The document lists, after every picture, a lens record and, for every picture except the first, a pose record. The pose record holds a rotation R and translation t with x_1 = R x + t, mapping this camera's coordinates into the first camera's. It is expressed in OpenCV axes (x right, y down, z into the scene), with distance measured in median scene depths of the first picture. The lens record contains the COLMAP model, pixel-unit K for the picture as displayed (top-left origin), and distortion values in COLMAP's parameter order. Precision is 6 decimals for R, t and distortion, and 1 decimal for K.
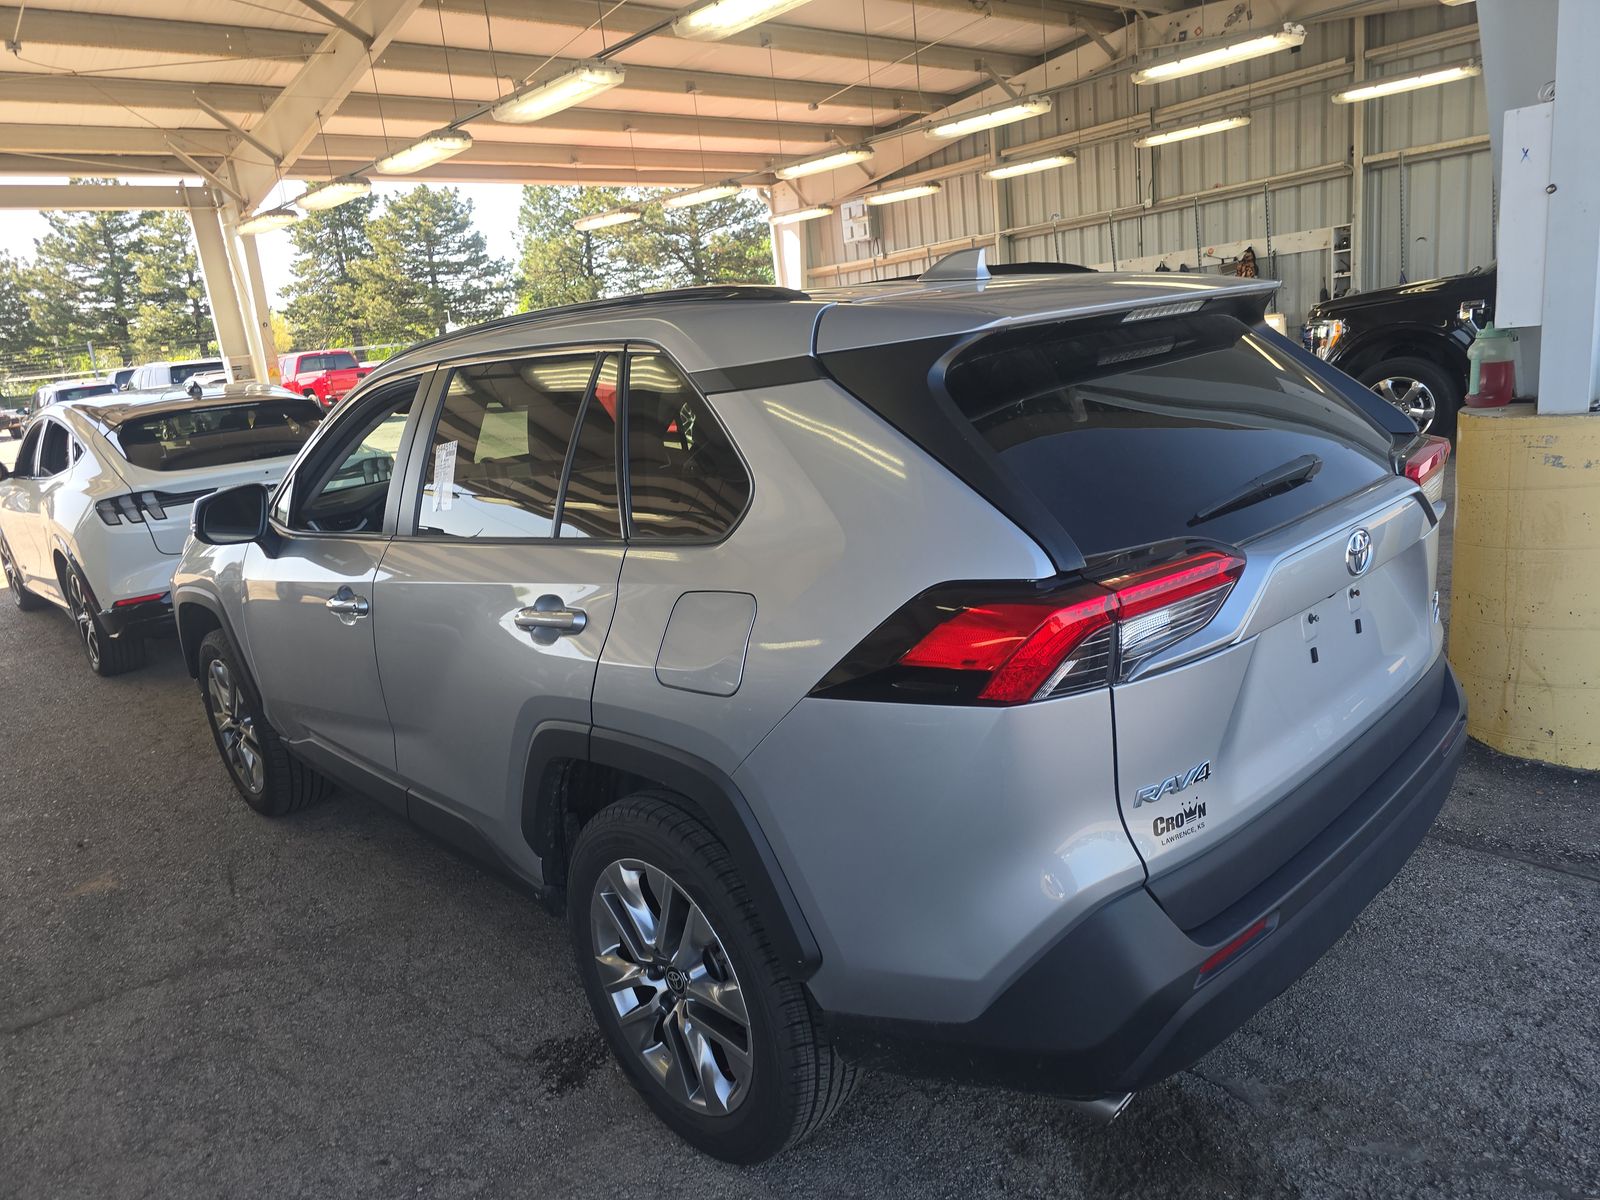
lens RADIAL K [[1082.4, 0, 800.0], [0, 1082.4, 600.0], [0, 0, 1]] dist [0.000016, -0.000871]
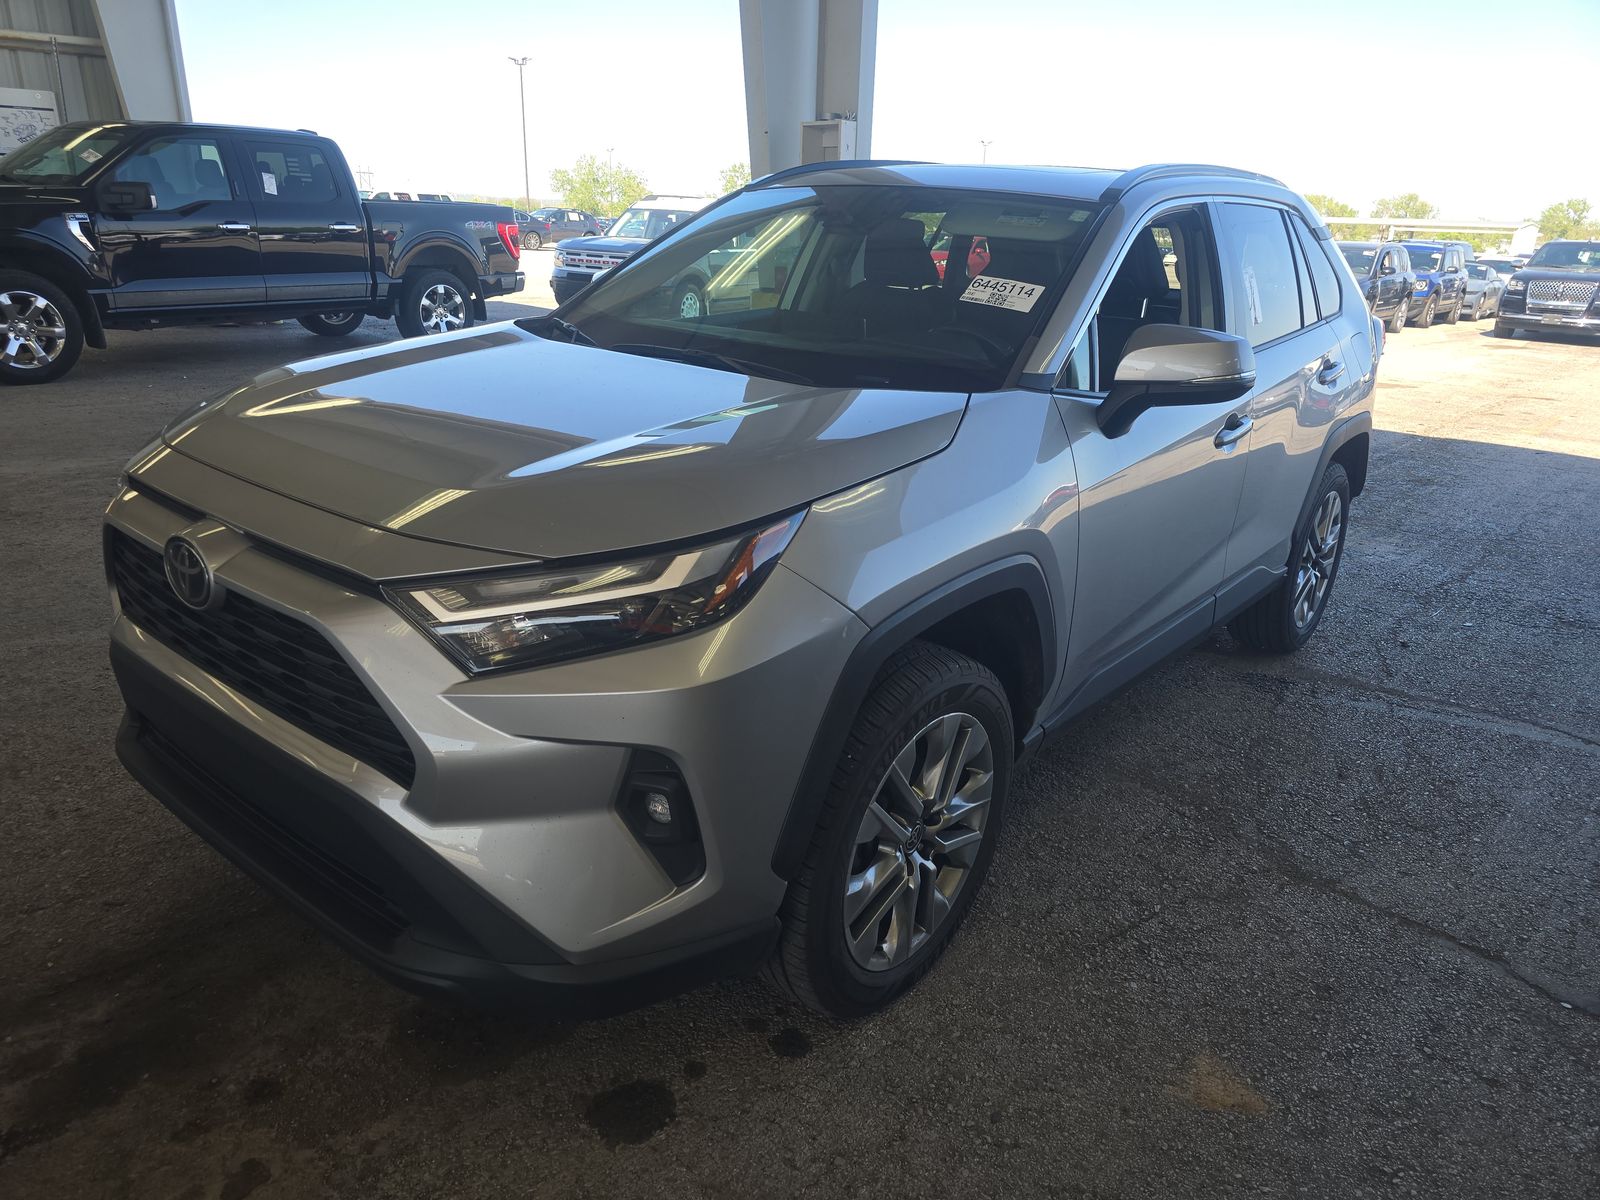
lens RADIAL K [[1082.4, 0, 800.0], [0, 1082.4, 600.0], [0, 0, 1]] dist [0.000016, -0.000871]
pose [[-0.117790, -0.239700, 0.963675, -1.099240], [0.211284, 0.942162, 0.260174, -0.153078], [-0.970301, 0.234255, -0.060332, 1.185390]]
